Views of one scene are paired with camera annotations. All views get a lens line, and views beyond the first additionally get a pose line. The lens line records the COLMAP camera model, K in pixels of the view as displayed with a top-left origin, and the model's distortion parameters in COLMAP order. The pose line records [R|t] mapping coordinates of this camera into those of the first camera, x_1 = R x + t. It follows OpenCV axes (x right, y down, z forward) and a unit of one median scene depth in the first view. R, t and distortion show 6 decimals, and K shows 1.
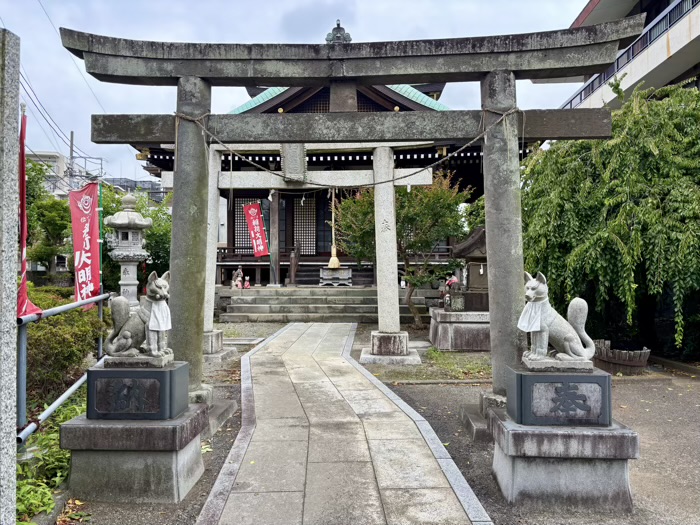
lens RADIAL K [[537.5, 0, 350.0], [0, 537.5, 262.5], [0, 0, 1]] dist [0.055509, -0.072217]
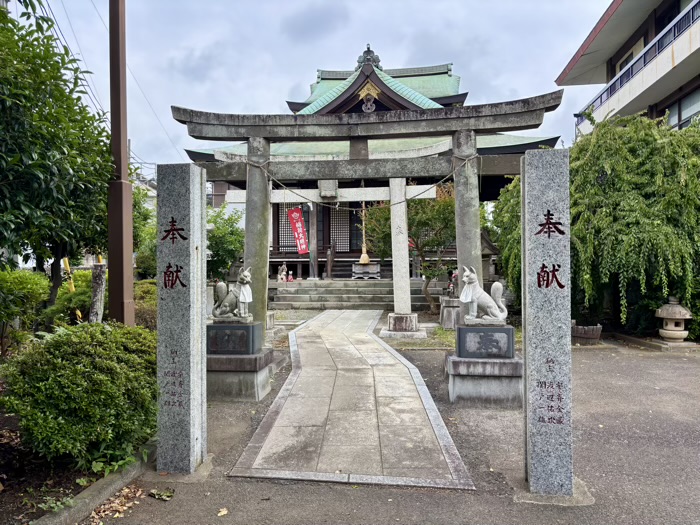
lens RADIAL K [[537.5, 0, 350.0], [0, 537.5, 262.5], [0, 0, 1]] dist [0.055509, -0.072217]
pose [[0.997372, -0.005341, -0.072253, 0.047479], [0.006021, 0.999940, 0.009197, -0.005638], [0.072200, -0.009608, 0.997344, -0.326085]]
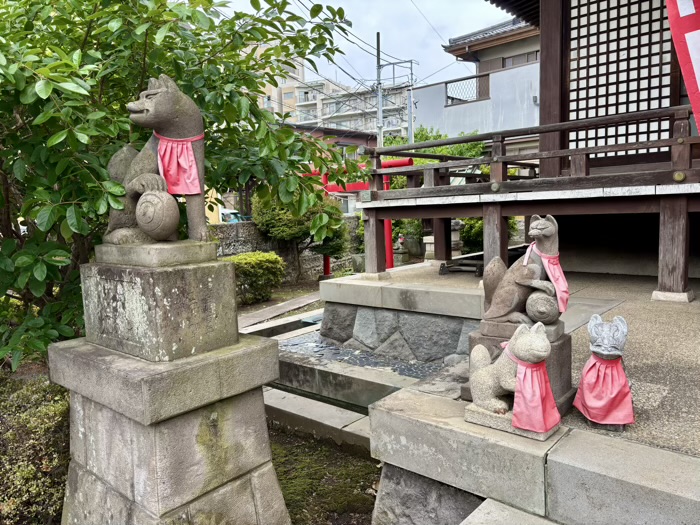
lens RADIAL K [[524.2, 0, 357.8], [0, 524.2, 258.5], [0, 0, 1]] dist [0.108540, -0.169210]
pose [[0.804585, 0.027973, -0.593179, -0.344573], [0.049256, 0.992304, 0.113604, -0.001957], [0.591792, -0.120622, 0.797015, 1.820060]]
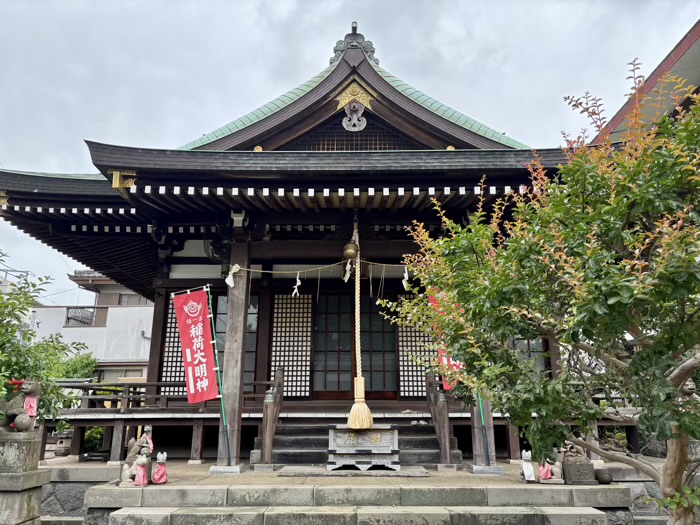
lens RADIAL K [[524.2, 0, 357.8], [0, 524.2, 258.5], [0, 0, 1]] dist [0.108540, -0.169210]
pose [[0.996984, 0.018622, 0.075338, -0.145633], [0.001320, 0.966572, -0.256391, -0.029530], [-0.077594, 0.255717, 0.963633, 1.113363]]
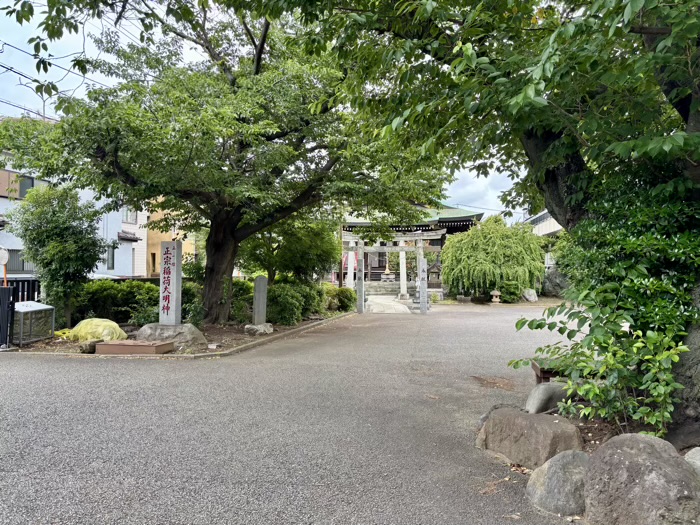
lens RADIAL K [[537.5, 0, 350.0], [0, 537.5, 262.5], [0, 0, 1]] dist [0.055509, -0.072217]
pose [[0.995291, 0.004059, -0.096842, 0.073727], [-0.004167, 0.999991, -0.000910, -0.076173], [0.096837, 0.001310, 0.995299, -2.843057]]
